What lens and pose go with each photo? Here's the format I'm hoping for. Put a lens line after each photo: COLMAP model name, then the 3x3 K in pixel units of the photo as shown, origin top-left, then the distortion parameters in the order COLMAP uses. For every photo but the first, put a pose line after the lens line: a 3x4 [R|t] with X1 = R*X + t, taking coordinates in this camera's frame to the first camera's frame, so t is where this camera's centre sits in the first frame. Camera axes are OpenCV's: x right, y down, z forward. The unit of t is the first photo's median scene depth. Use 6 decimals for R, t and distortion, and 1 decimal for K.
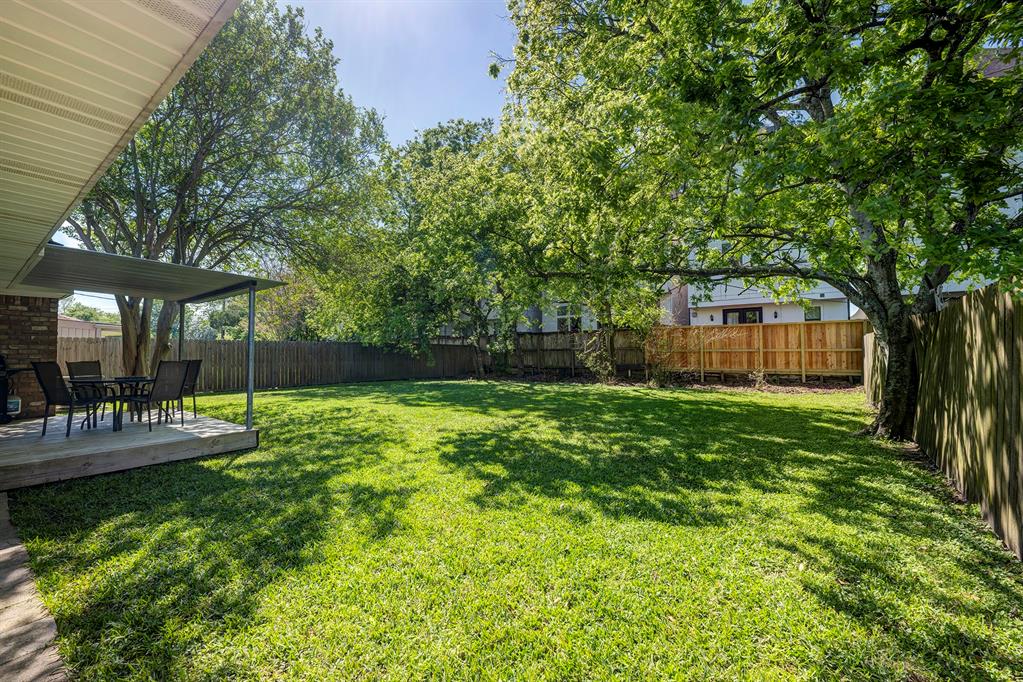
lens RADIAL K [[419.1, 0, 511.0], [0, 419.1, 340.7], [0, 0, 1]] dist [-0.002409, 0.001612]
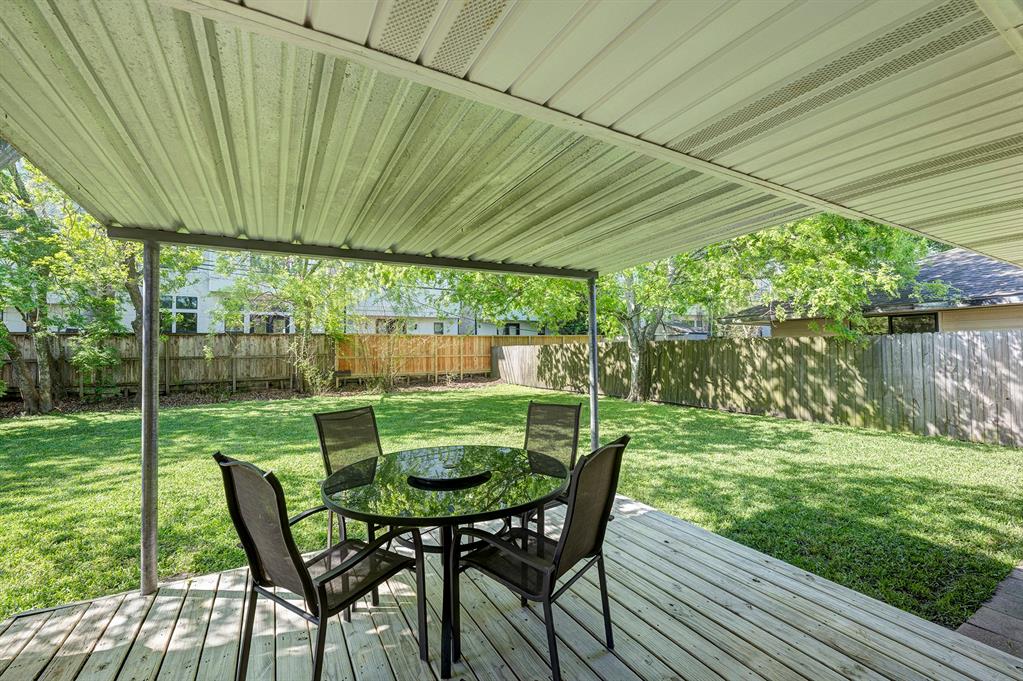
lens RADIAL K [[419.1, 0, 501.8], [0, 419.1, 344.7], [0, 0, 1]] dist [-0.002409, 0.001612]
pose [[0.401318, 0.011700, 0.915864, -0.498491], [-0.016243, 0.999852, -0.005656, -0.007881], [-0.915795, -0.012606, 0.401449, 0.331805]]
